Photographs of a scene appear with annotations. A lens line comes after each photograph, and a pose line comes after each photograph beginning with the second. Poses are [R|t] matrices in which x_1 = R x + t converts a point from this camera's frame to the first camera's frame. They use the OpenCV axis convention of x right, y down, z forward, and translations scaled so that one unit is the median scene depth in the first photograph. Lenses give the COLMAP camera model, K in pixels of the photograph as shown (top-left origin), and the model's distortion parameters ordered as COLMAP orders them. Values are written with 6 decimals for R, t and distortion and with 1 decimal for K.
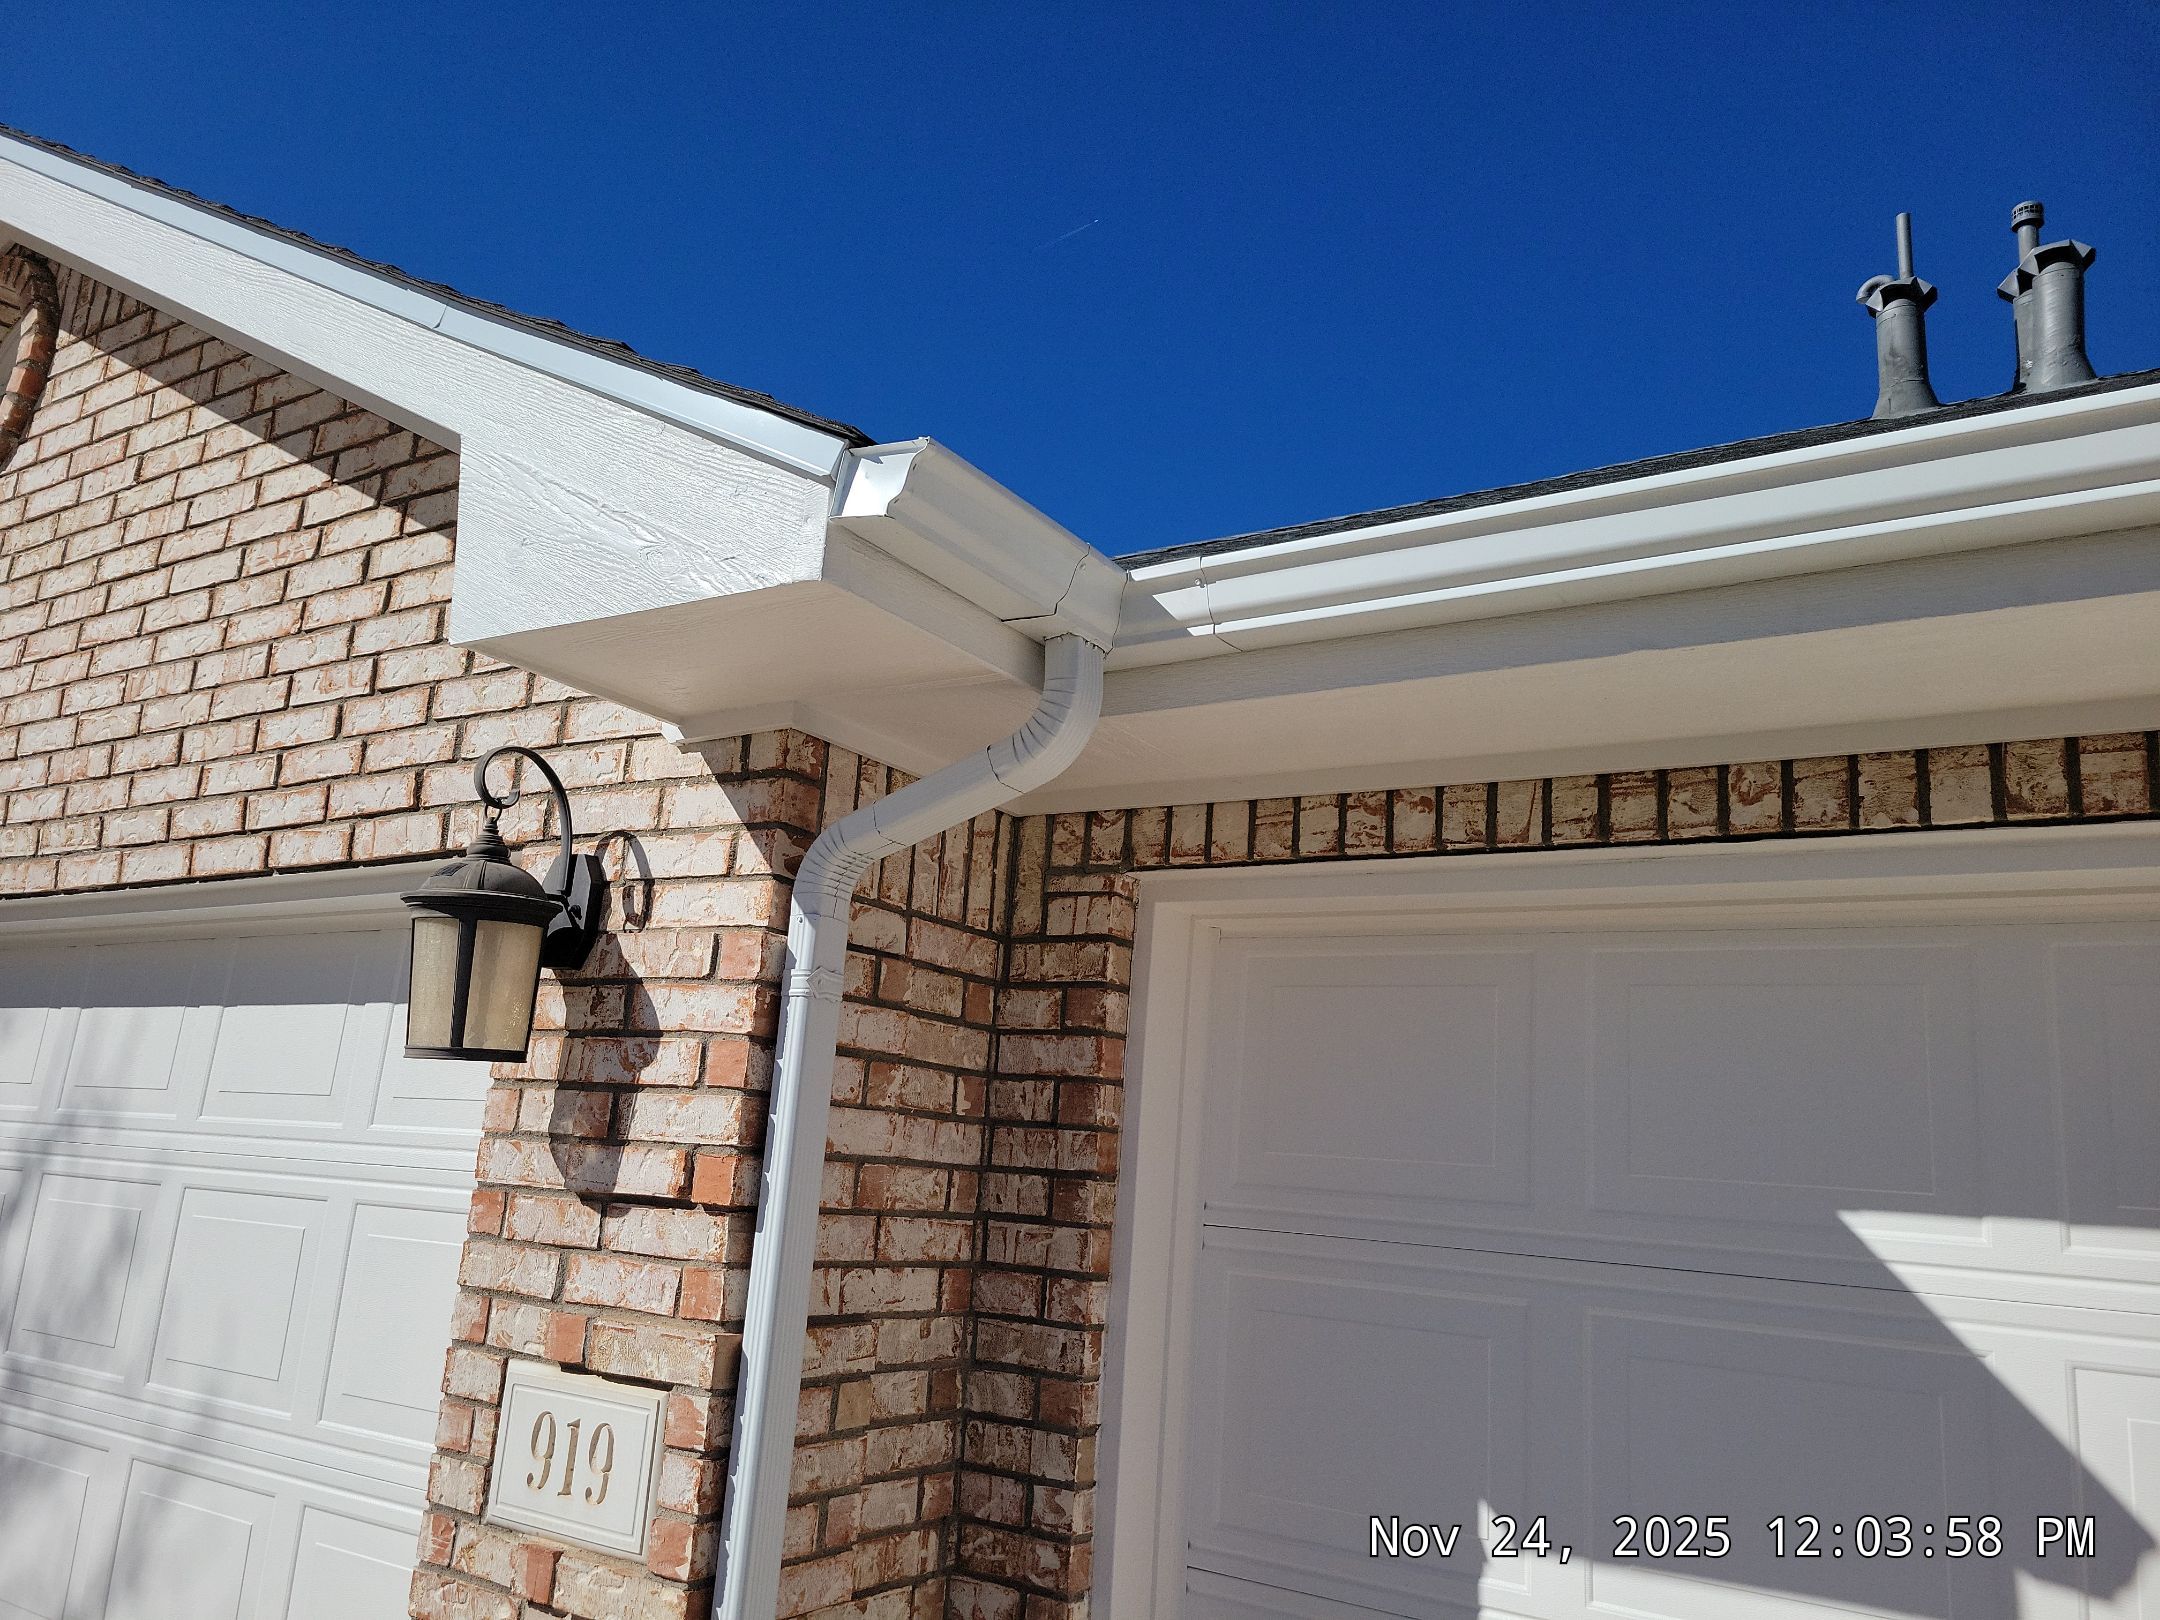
lens RADIAL K [[1637.5, 0, 1066.0], [0, 1637.5, 823.4], [0, 0, 1]] dist [0.058827, -0.022382]
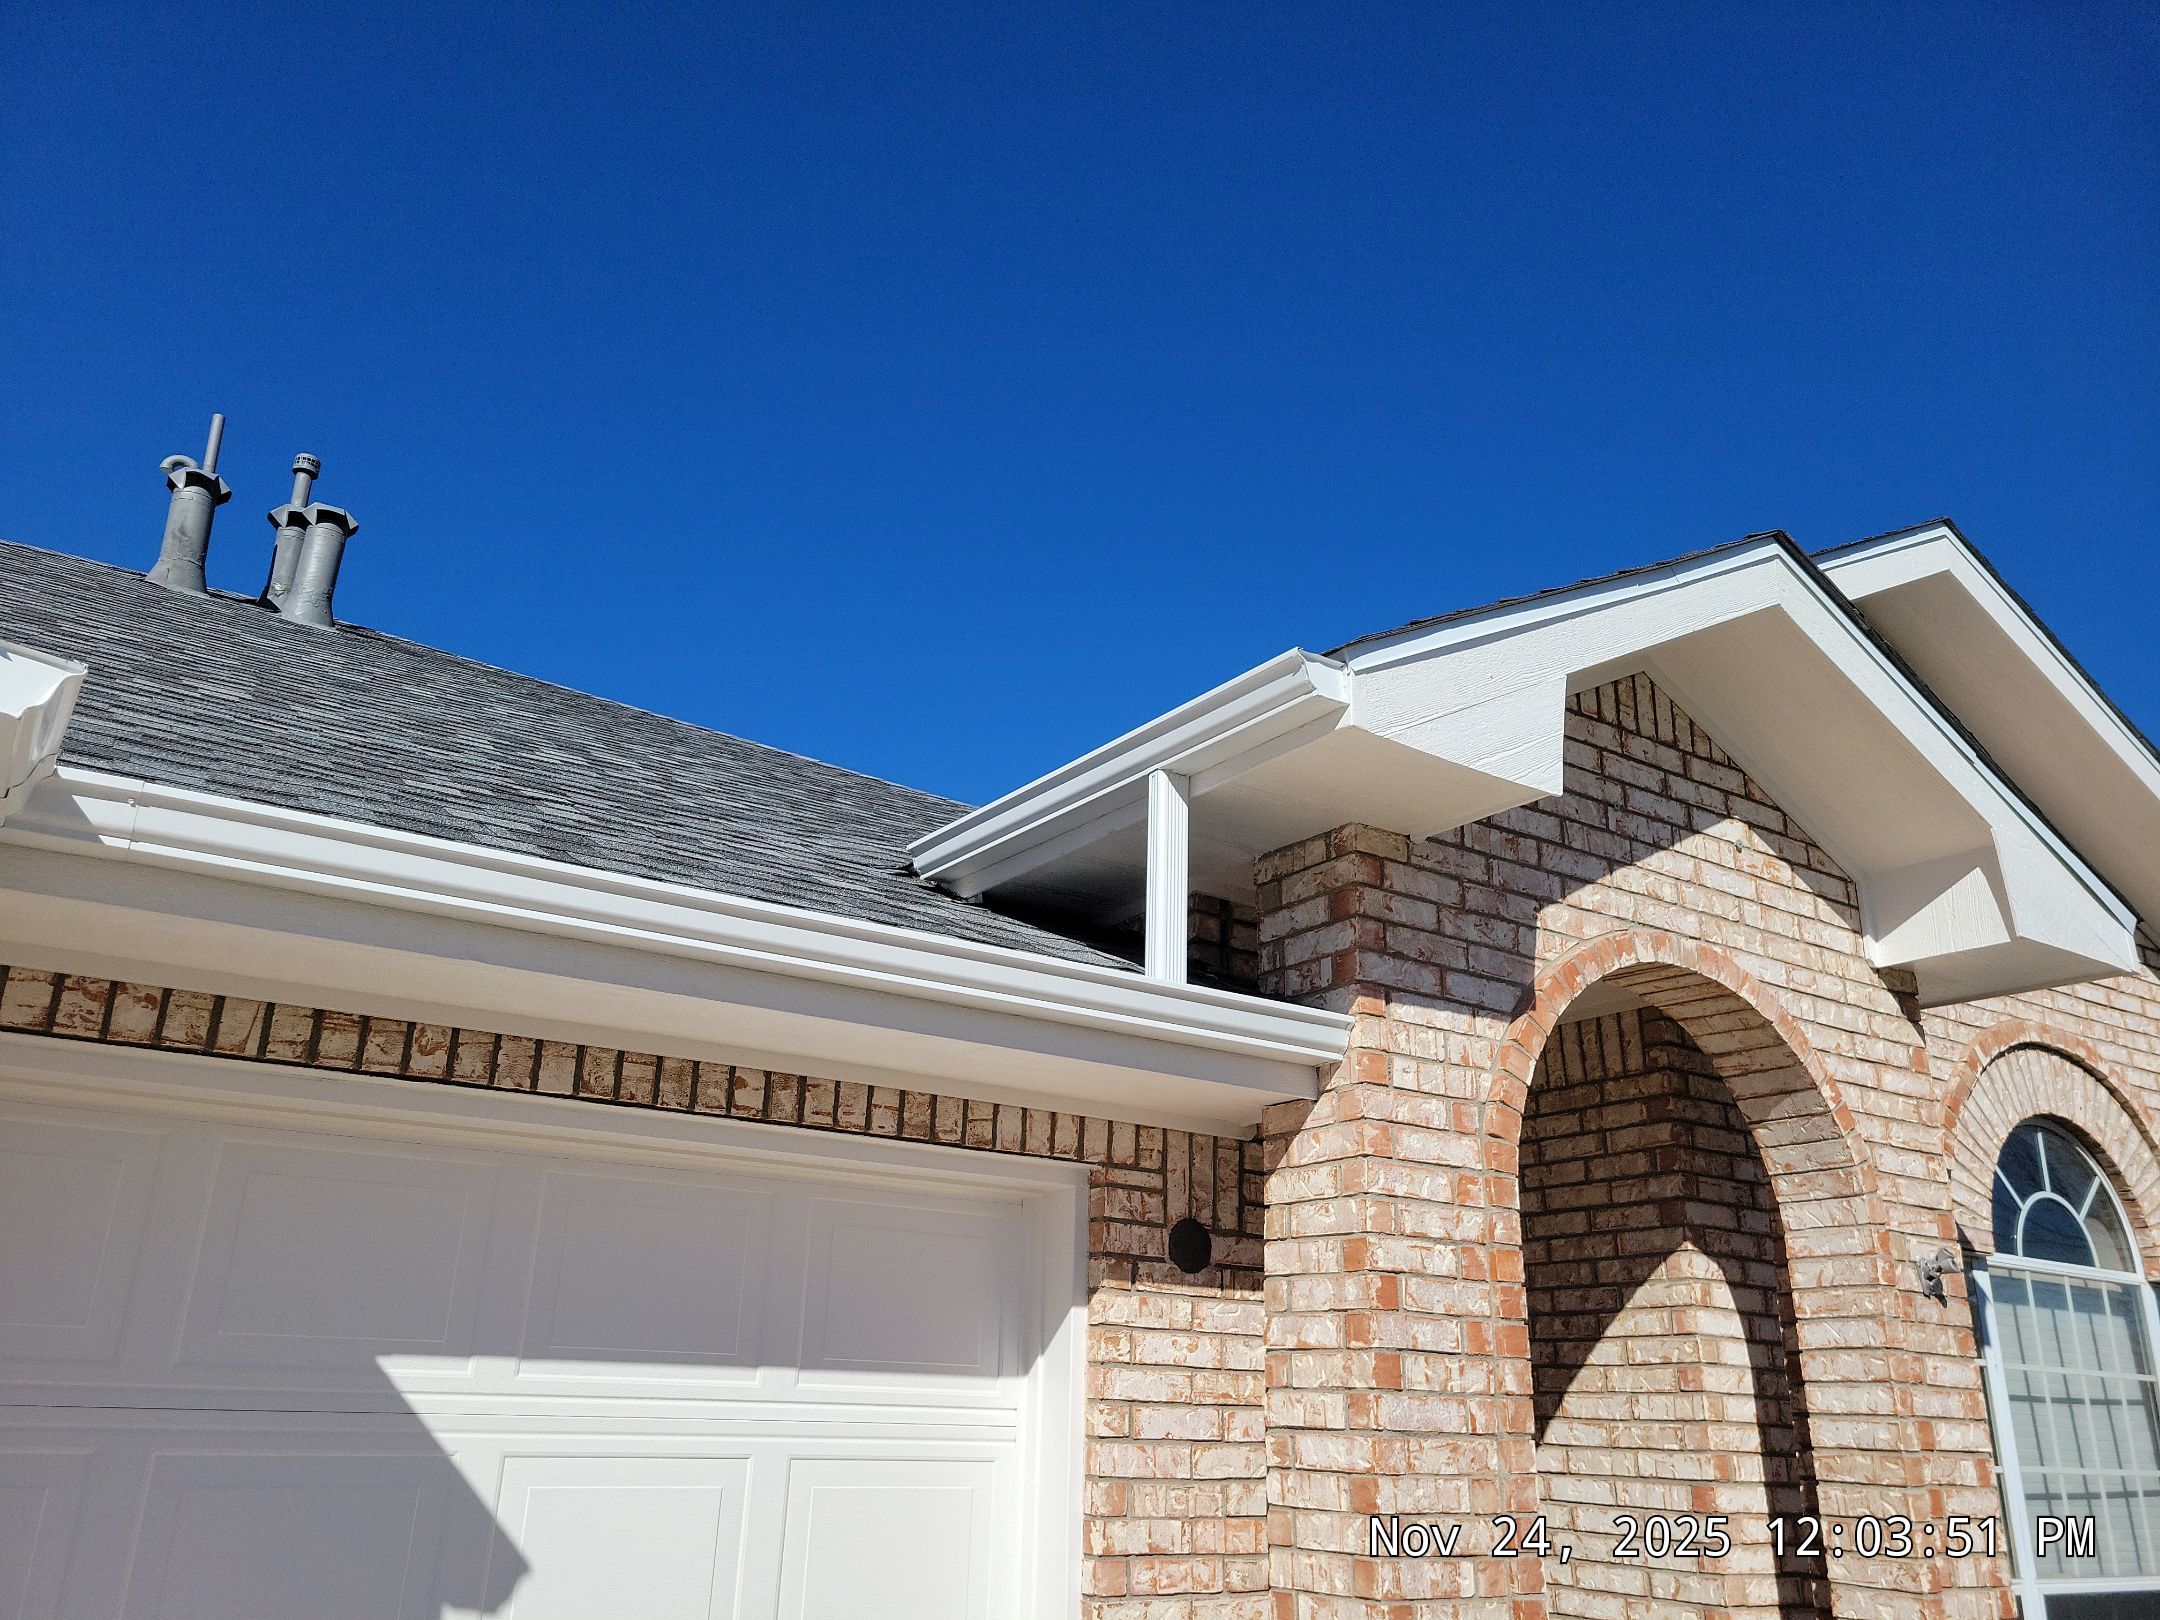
lens RADIAL K [[1637.5, 0, 1074.5], [0, 1637.5, 801.8], [0, 0, 1]] dist [0.058827, -0.022382]
pose [[0.398989, 0.265752, 0.877601, -0.257710], [-0.203280, 0.958901, -0.197953, -0.020723], [-0.894139, -0.099417, 0.436613, -0.027030]]
